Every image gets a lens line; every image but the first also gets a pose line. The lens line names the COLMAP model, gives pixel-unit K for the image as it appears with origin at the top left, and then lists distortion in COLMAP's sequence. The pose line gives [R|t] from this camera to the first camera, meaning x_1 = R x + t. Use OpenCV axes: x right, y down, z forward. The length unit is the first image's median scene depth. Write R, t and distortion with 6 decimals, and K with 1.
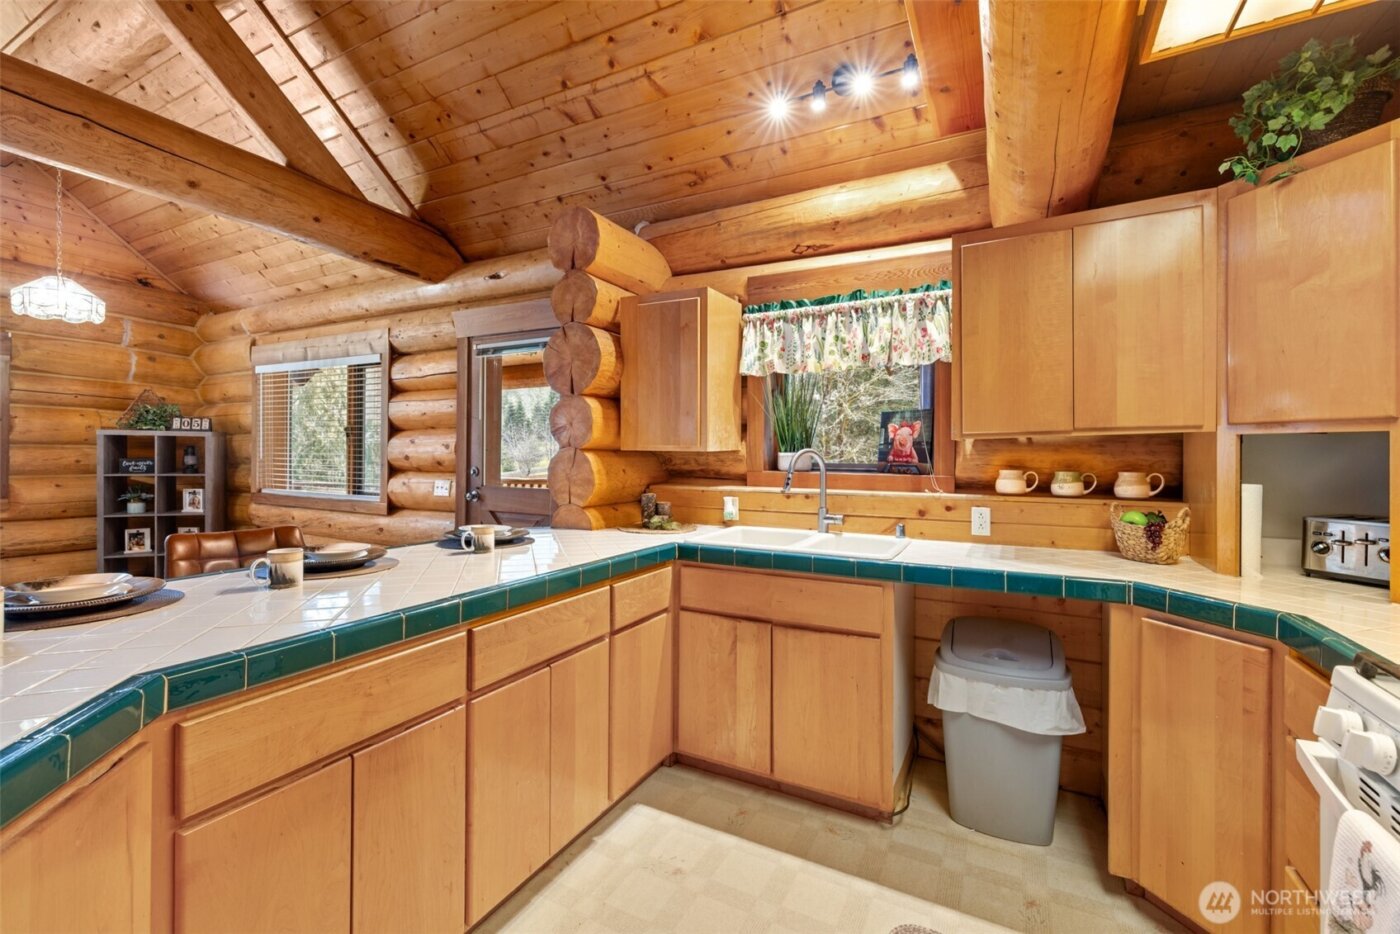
lens RADIAL K [[593.7, 0, 691.6], [0, 593.7, 450.3], [0, 0, 1]] dist [0.008578, 0.000076]
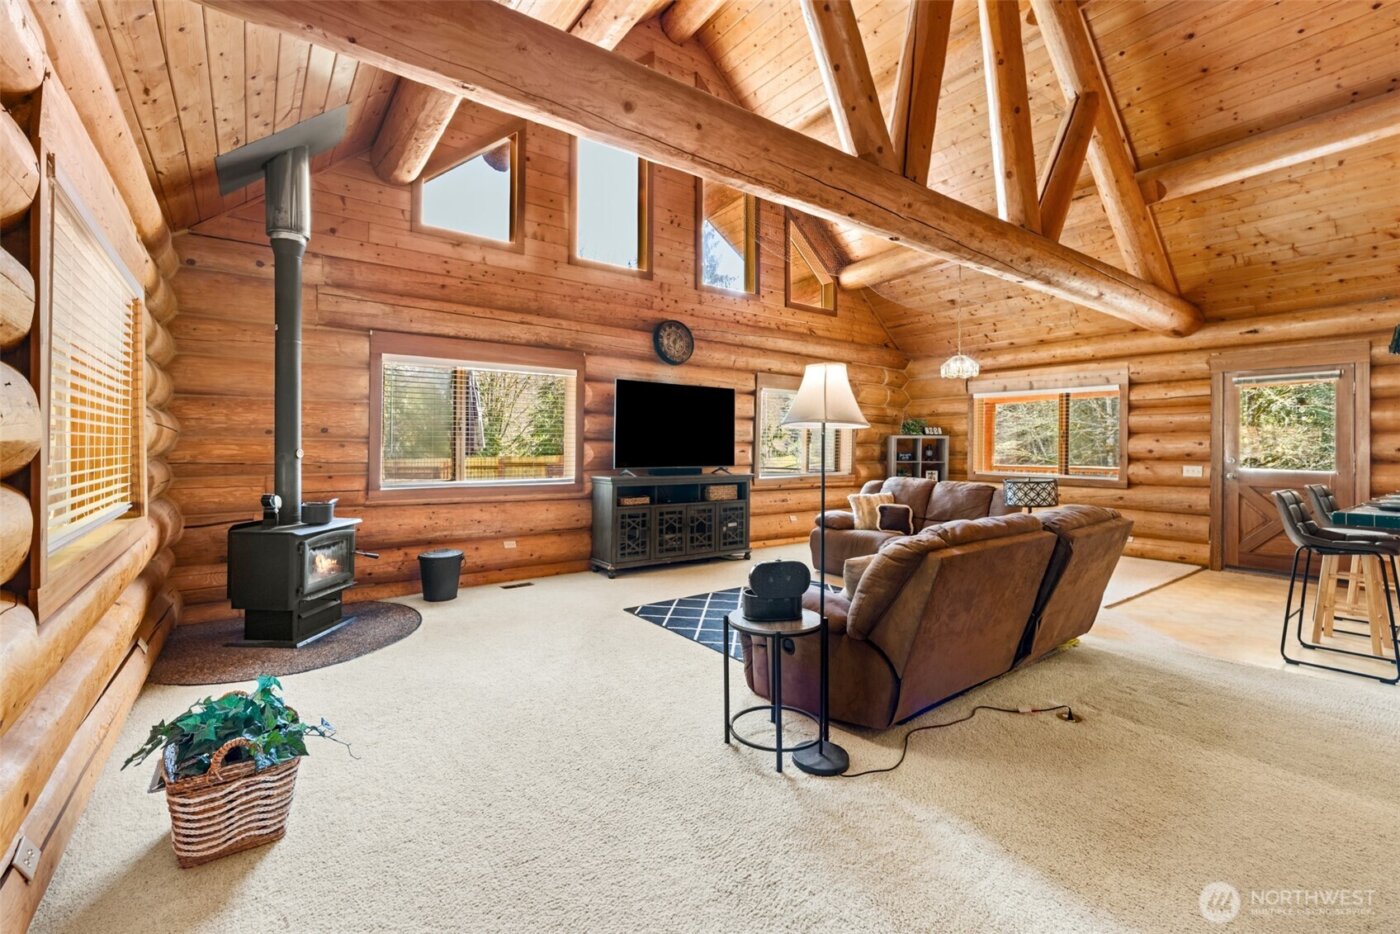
lens RADIAL K [[593.7, 0, 691.6], [0, 593.7, 450.3], [0, 0, 1]] dist [0.008578, 0.000076]
pose [[0.903879, -0.000443, -0.427789, -1.337597], [0.003528, 0.999973, 0.006419, -0.006780], [0.427774, -0.007311, 0.903856, -1.360626]]
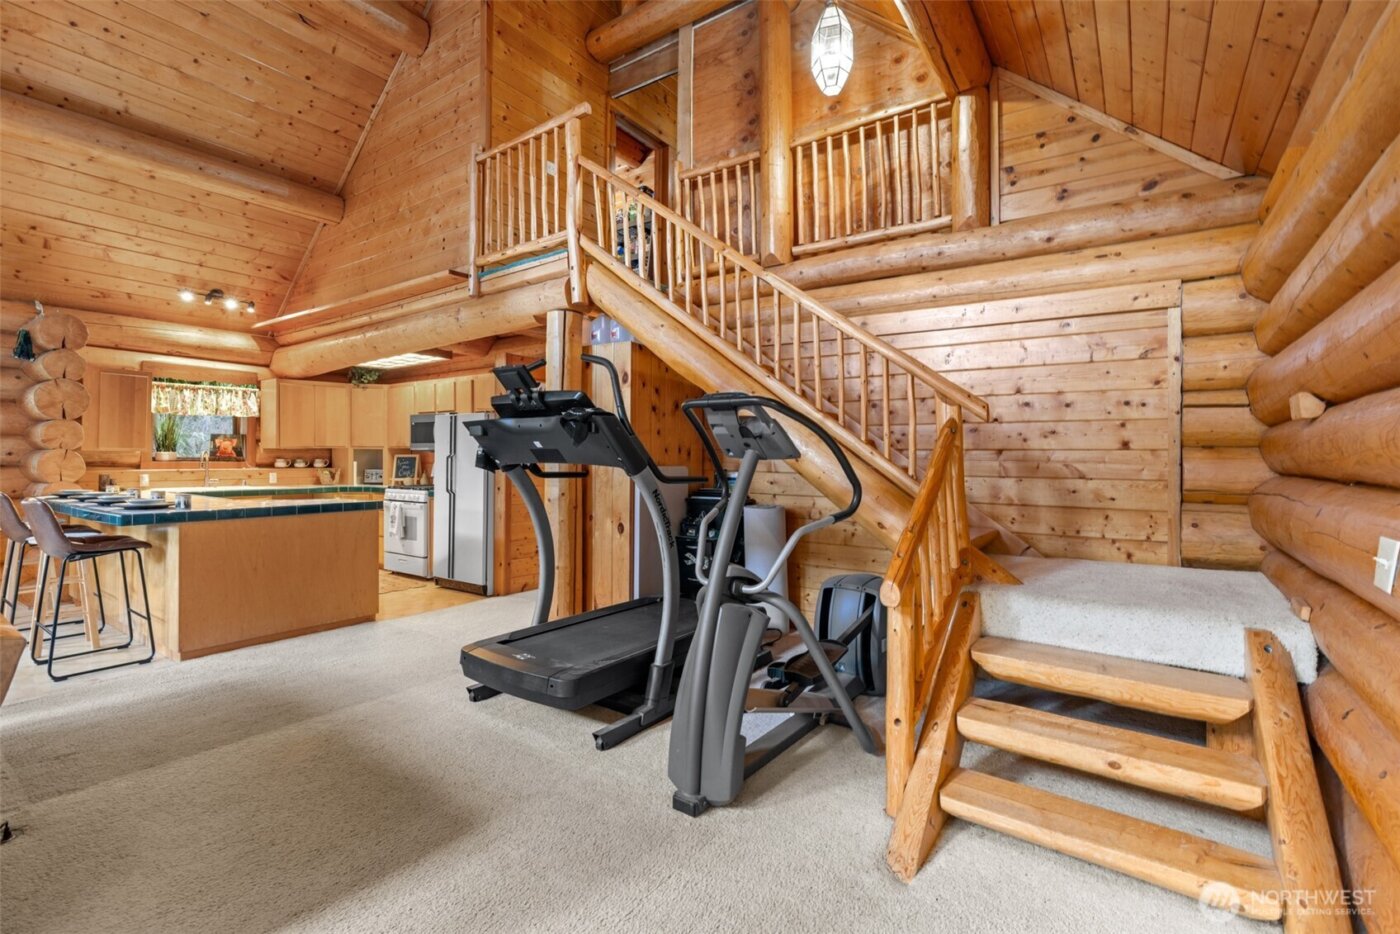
lens RADIAL K [[620.9, 0, 705.0], [0, 620.9, 462.3], [0, 0, 1]] dist [-0.001132, -0.000050]
pose [[0.120031, -0.011462, 0.992704, -1.786551], [-0.014069, 0.999813, 0.013245, -0.015320], [-0.992670, -0.015556, 0.119848, -1.113411]]
